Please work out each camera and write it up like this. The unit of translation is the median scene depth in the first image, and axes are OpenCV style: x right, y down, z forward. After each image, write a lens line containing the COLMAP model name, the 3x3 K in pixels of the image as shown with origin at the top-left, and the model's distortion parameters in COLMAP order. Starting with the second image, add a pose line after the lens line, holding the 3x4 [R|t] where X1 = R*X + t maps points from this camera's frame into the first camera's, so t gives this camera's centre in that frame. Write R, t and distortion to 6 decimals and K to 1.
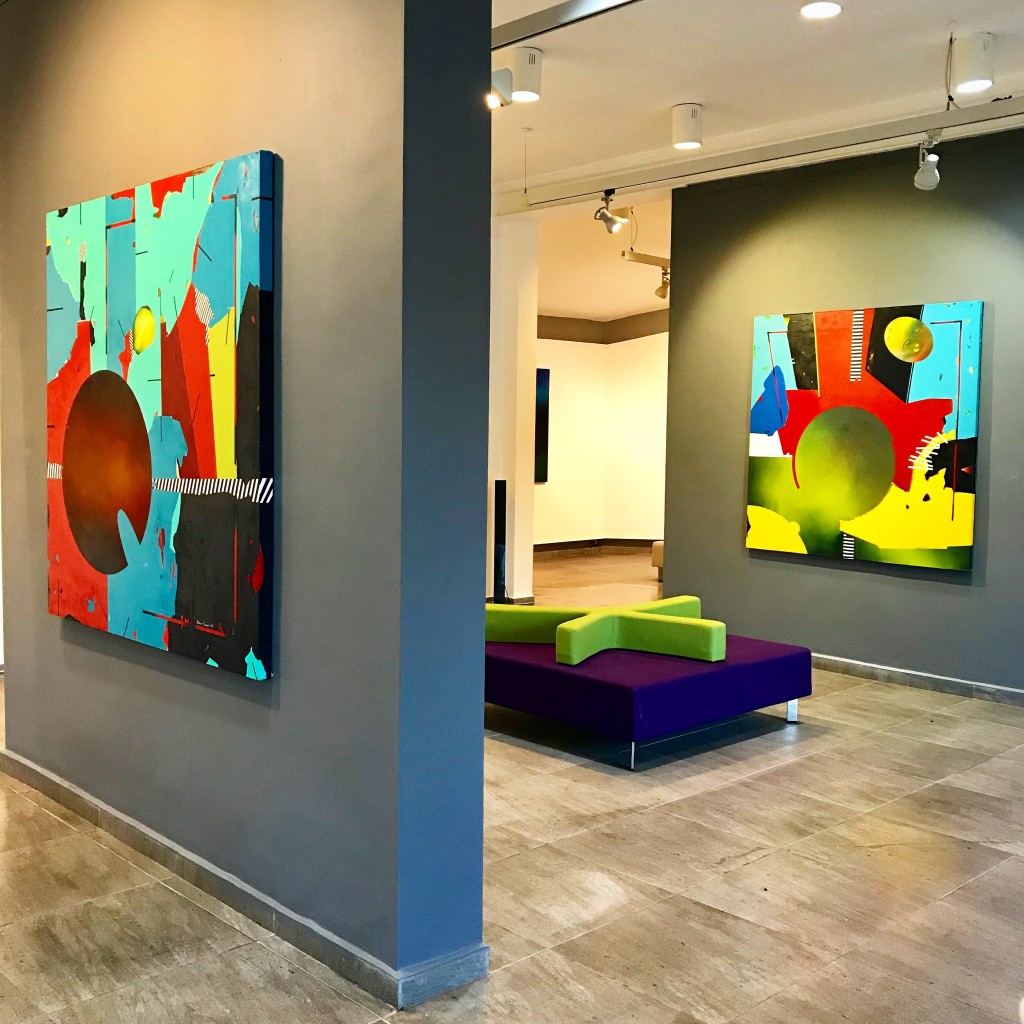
lens RADIAL K [[1218.8, 0, 512.7], [0, 1218.8, 543.1], [0, 0, 1]] dist [0.000524, 0.016226]
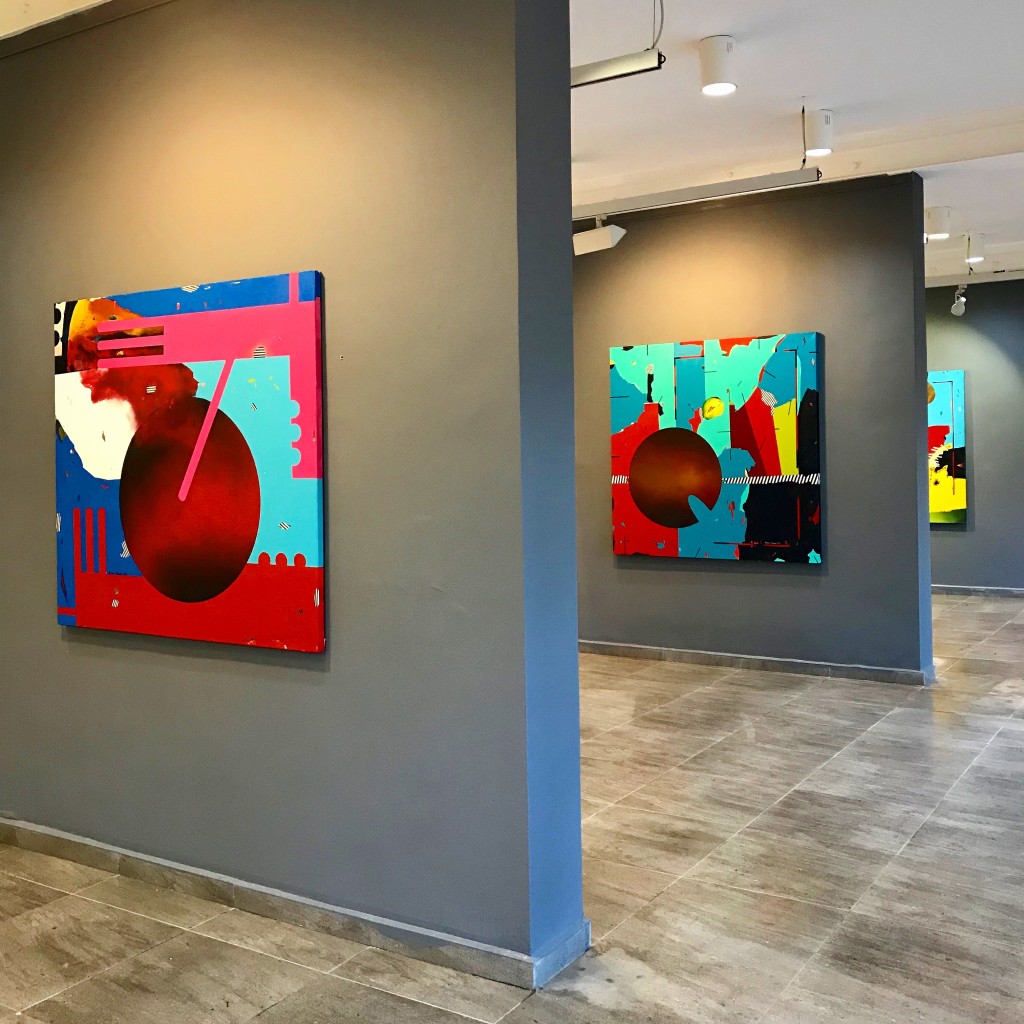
lens RADIAL K [[1147.2, 0, 512.0], [0, 1147.2, 512.0], [0, 0, 1]] dist [0.012431, -0.008924]
pose [[0.978428, -0.046515, 0.201283, -1.068733], [0.055241, 0.997752, -0.037951, 0.060820], [-0.199066, 0.048251, 0.978798, -0.873865]]
